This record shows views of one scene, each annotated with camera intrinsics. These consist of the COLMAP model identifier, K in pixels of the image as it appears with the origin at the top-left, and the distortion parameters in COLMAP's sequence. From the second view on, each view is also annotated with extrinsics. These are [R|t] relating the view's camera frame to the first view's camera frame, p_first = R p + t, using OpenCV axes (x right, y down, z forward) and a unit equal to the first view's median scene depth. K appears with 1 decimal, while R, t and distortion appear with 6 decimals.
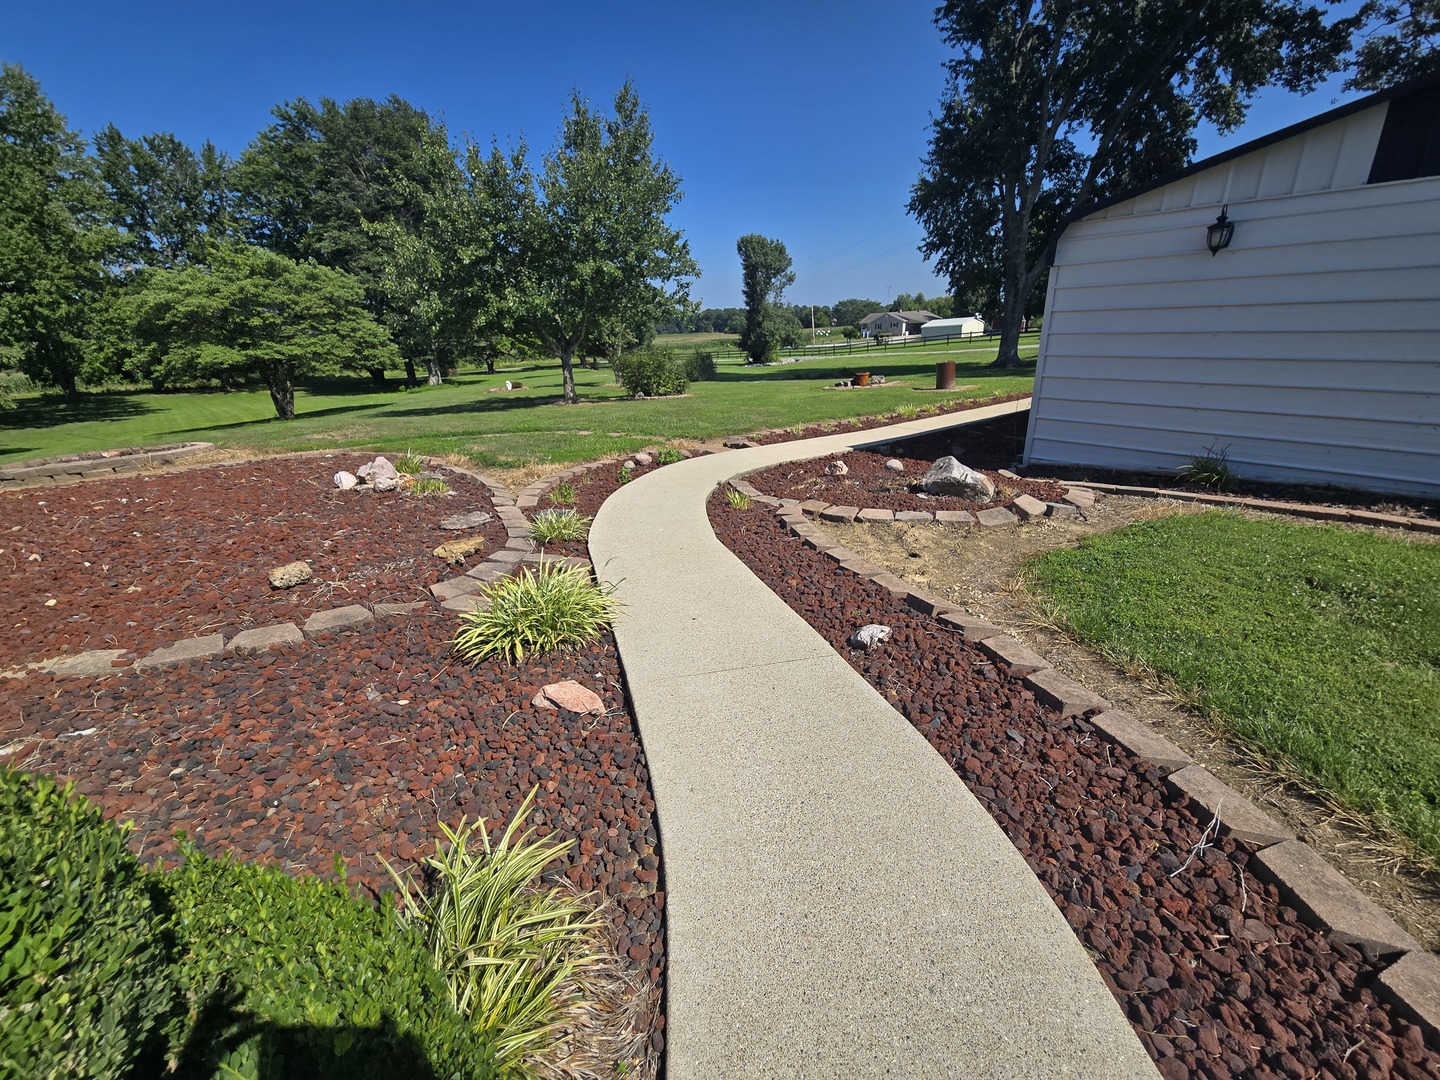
lens RADIAL K [[597.0, 0, 723.1], [0, 597.0, 539.9], [0, 0, 1]] dist [0.001687, -0.000162]
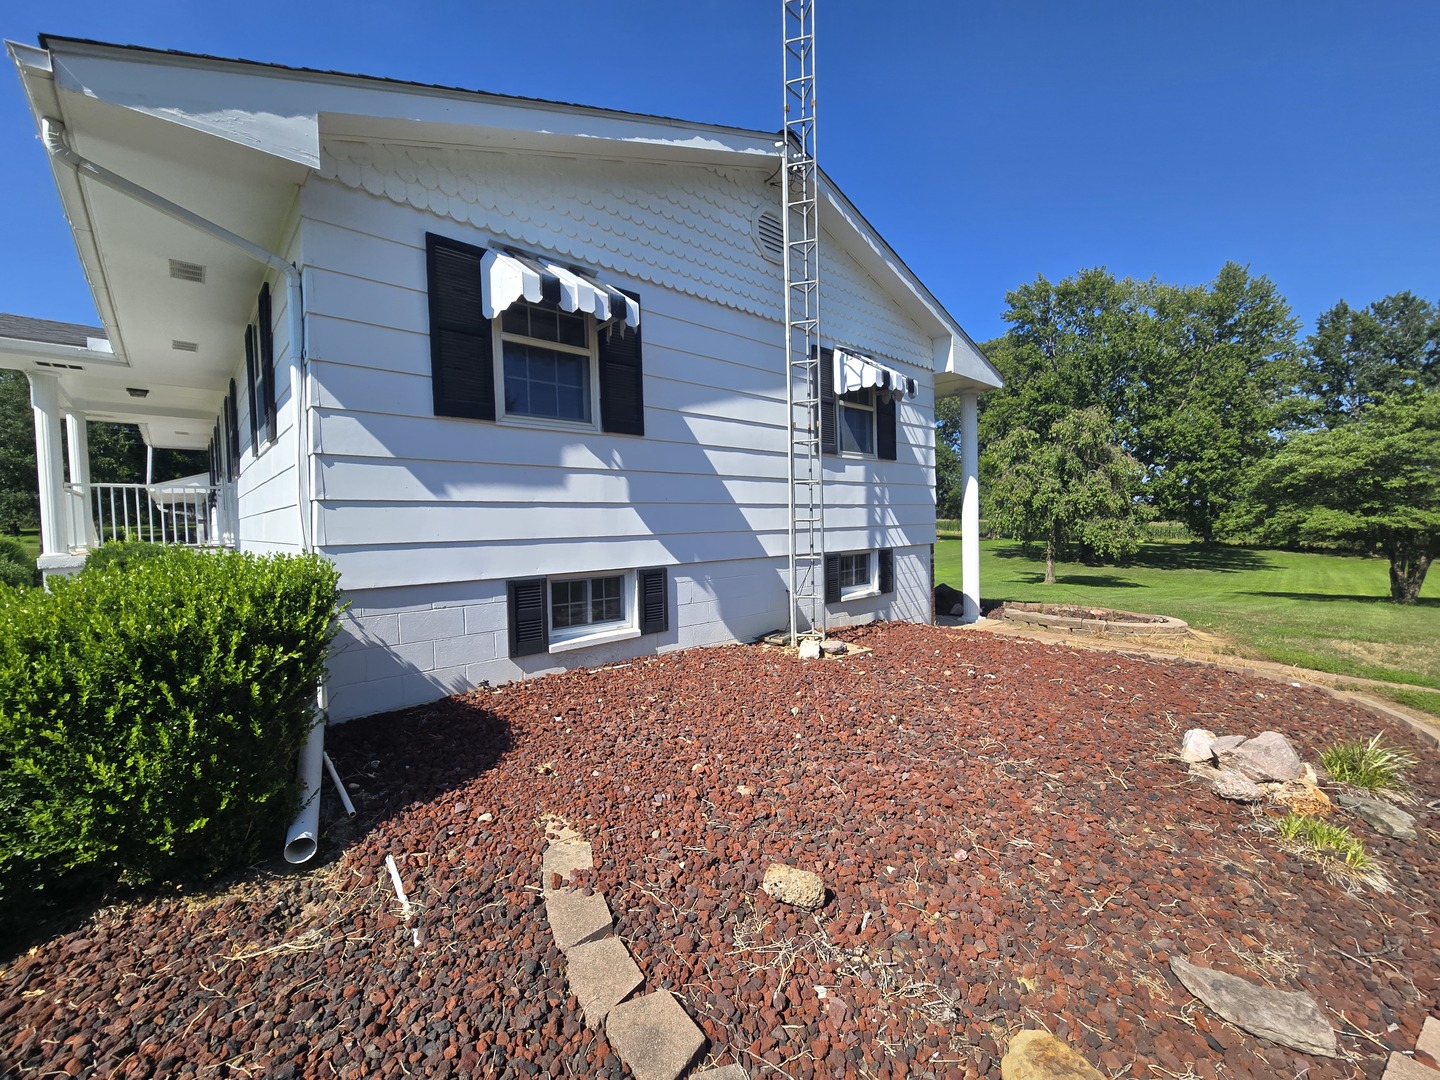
lens RADIAL K [[611.7, 0, 728.8], [0, 611.7, 541.9], [0, 0, 1]] dist [-0.001513, 0.004103]
pose [[0.066445, 0.087106, -0.993981, -0.013674], [-0.331454, 0.941539, 0.060354, -0.039979], [0.941129, 0.325448, 0.091433, 0.098243]]
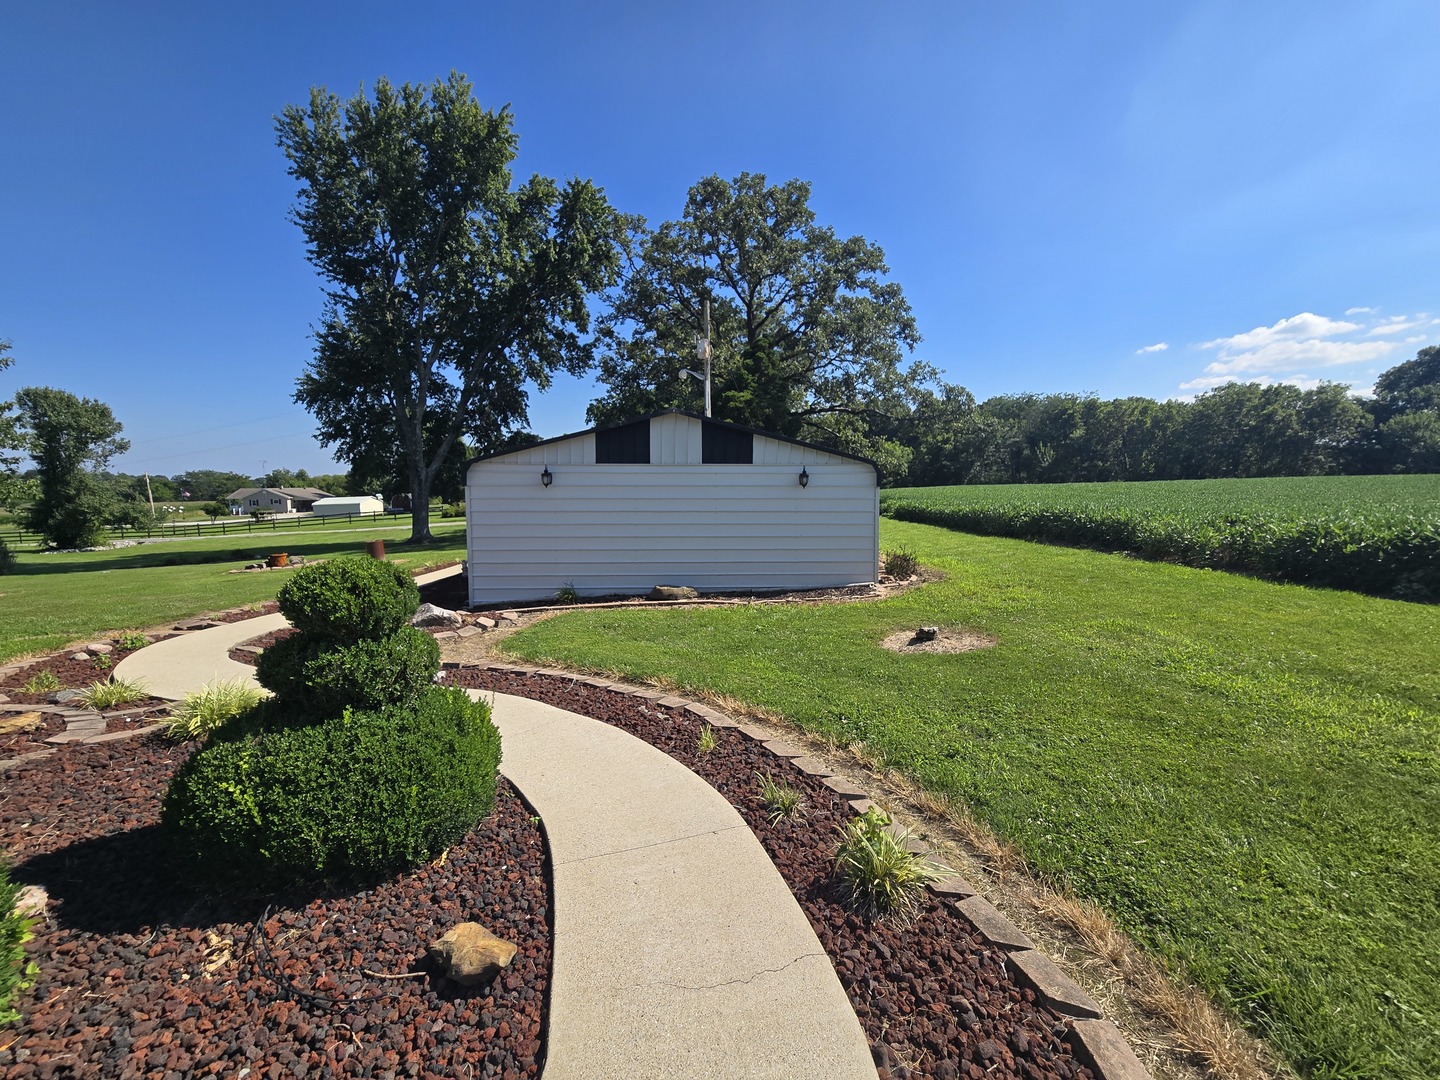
lens RADIAL K [[591.9, 0, 737.2], [0, 591.9, 551.5], [0, 0, 1]] dist [-0.014097, -0.000217]
pose [[0.592743, -0.044225, 0.804176, -0.077104], [0.252686, 0.958287, -0.133550, 0.029020], [-0.764725, 0.282365, 0.579193, -0.110935]]
